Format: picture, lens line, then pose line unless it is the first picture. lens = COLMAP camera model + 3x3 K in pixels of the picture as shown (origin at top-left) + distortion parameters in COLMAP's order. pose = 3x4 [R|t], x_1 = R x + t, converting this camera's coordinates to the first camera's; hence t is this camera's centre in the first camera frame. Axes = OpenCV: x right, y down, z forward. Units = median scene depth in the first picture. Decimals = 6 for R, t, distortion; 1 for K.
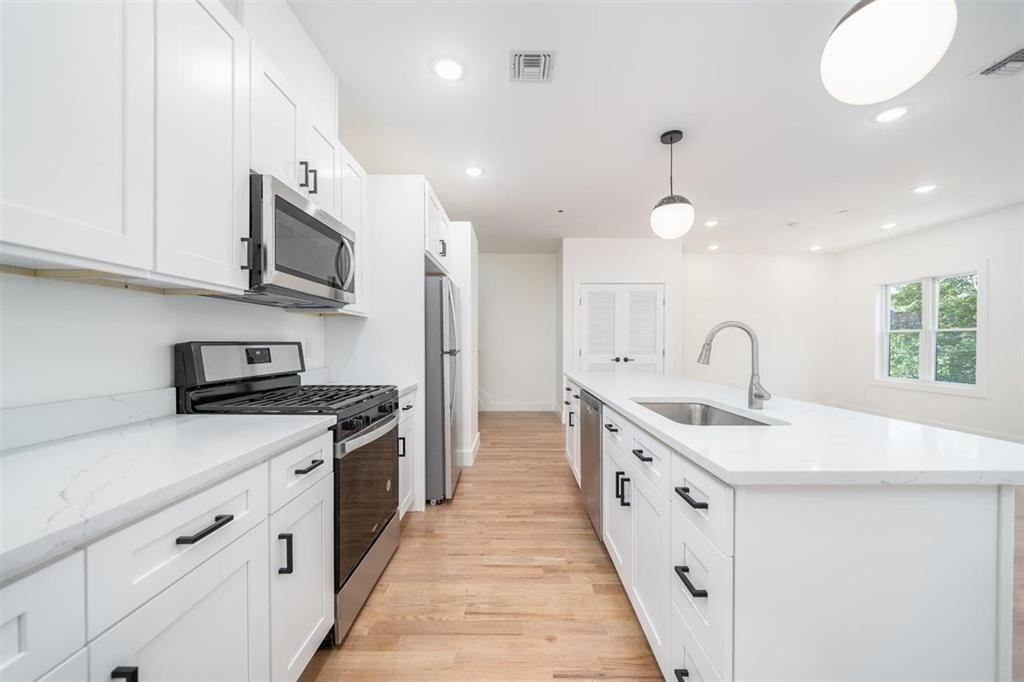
lens RADIAL K [[381.7, 0, 512.0], [0, 381.7, 341.0], [0, 0, 1]] dist [-0.001197, -0.000061]
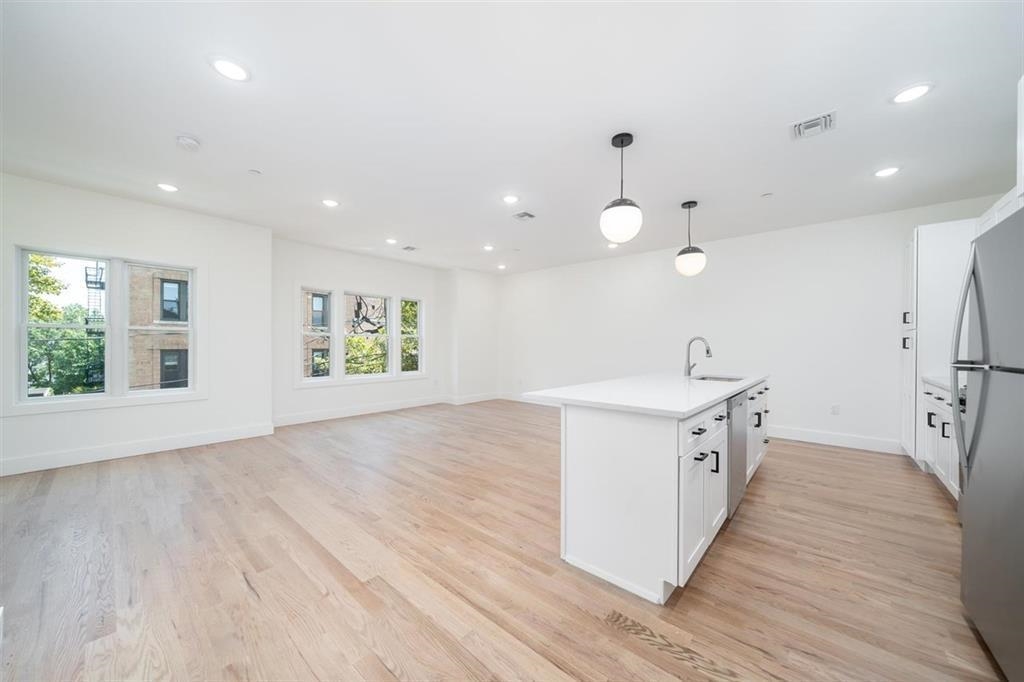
lens RADIAL K [[361.6, 0, 513.4], [0, 361.6, 344.7], [0, 0, 1]] dist [-0.001262, -0.000123]
pose [[-0.754336, -0.005951, 0.656462, 0.008415], [-0.008912, 0.999960, -0.001176, 0.004514], [-0.656428, -0.006737, -0.754358, 2.003707]]
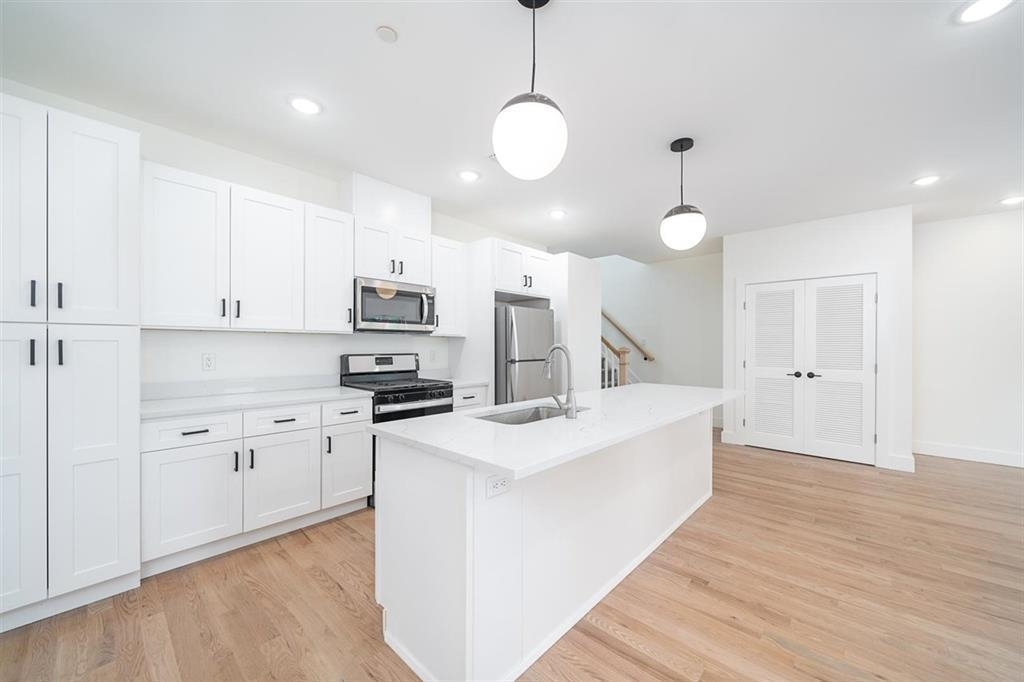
lens RADIAL K [[381.7, 0, 512.0], [0, 381.7, 341.0], [0, 0, 1]] dist [-0.001197, -0.000061]
pose [[0.735286, -0.005689, -0.677733, 0.796798], [0.000428, 0.999968, -0.007930, -0.033250], [0.677757, 0.005541, 0.735265, 0.001386]]
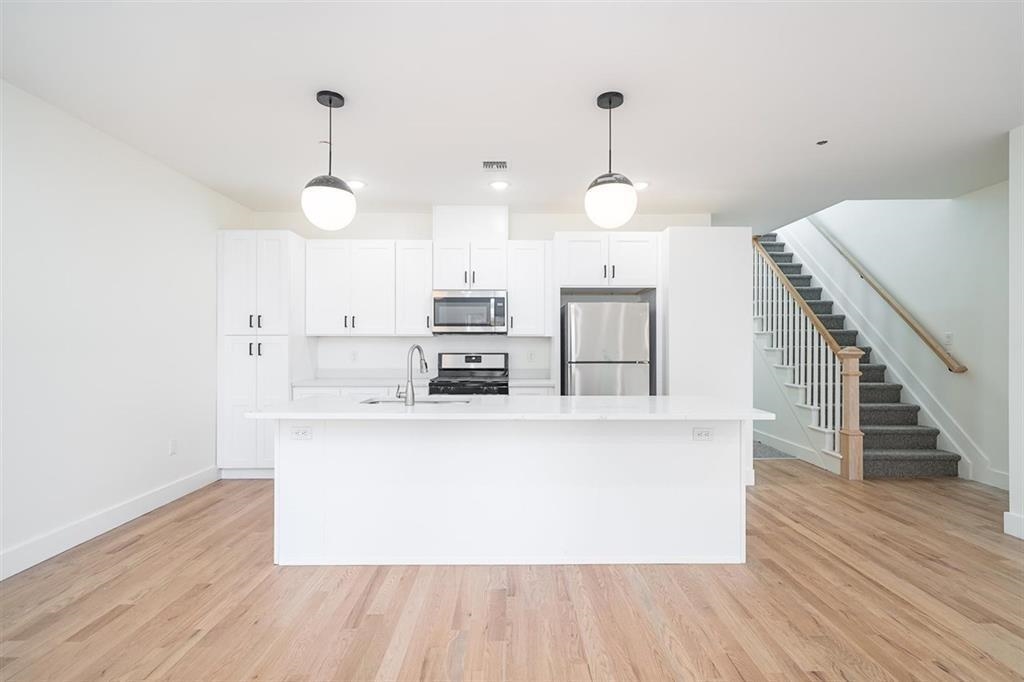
lens RADIAL K [[477.2, 0, 517.7], [0, 477.2, 342.9], [0, 0, 1]] dist [0.001187, 0.000497]
pose [[0.015483, -0.006578, -0.999858, 1.478660], [0.004891, 0.999967, -0.006503, -0.026184], [0.999868, -0.004789, 0.015515, 0.842511]]
